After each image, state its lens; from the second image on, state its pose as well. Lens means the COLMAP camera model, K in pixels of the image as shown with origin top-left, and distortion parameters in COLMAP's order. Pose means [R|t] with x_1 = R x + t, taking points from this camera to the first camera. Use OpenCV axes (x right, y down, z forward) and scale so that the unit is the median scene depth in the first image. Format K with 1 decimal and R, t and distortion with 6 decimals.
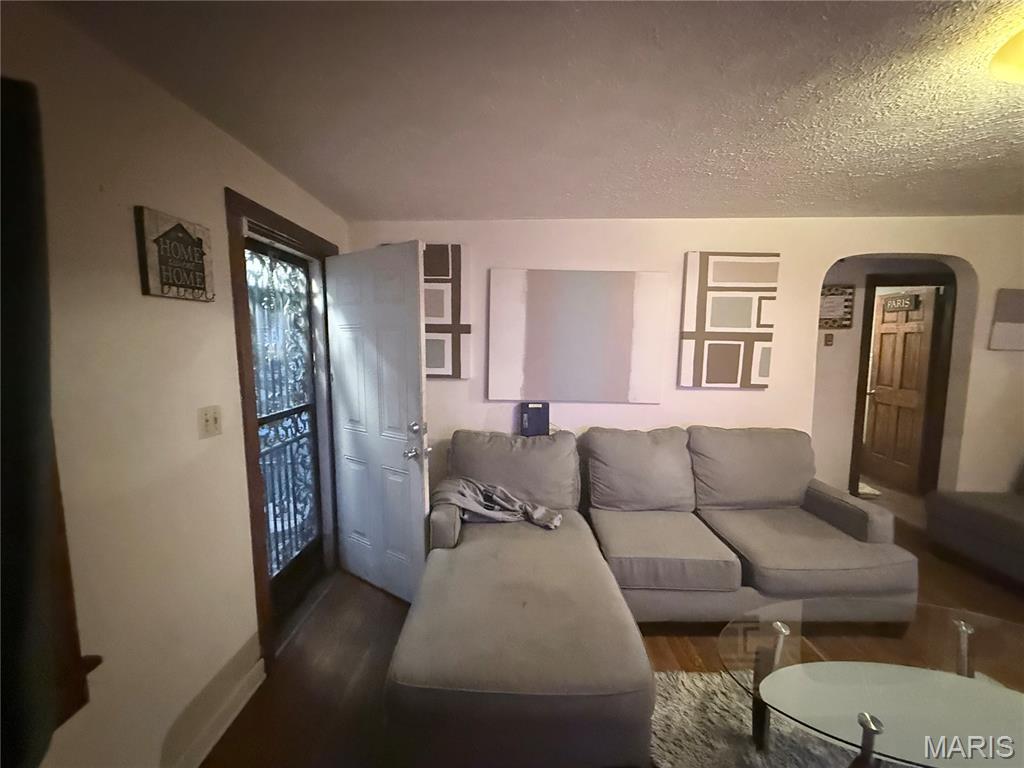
lens RADIAL K [[405.4, 0, 507.8], [0, 405.4, 381.2], [0, 0, 1]] dist [-0.000416, 0.000040]
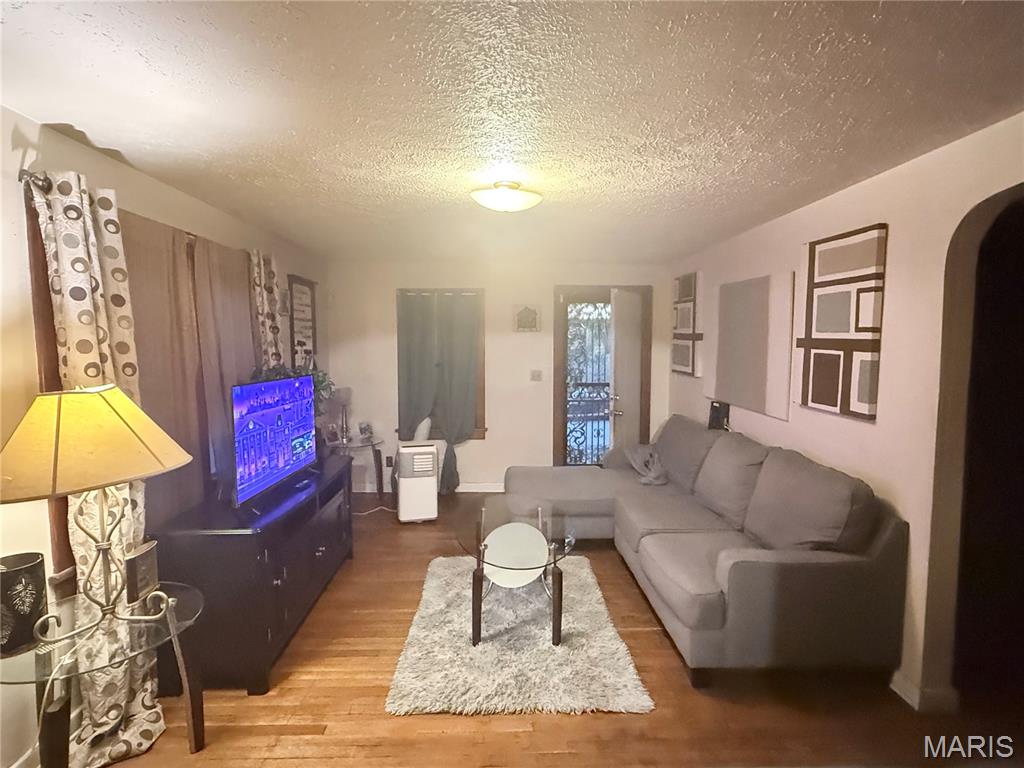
lens RADIAL K [[513.5, 0, 512.0], [0, 513.5, 384.0], [0, 0, 1]] dist [-0.000062, -0.000022]
pose [[0.060586, 0.083178, -0.994691, 1.705041], [-0.098380, 0.992167, 0.076974, -0.058670], [0.993303, 0.093194, 0.068295, 0.391902]]
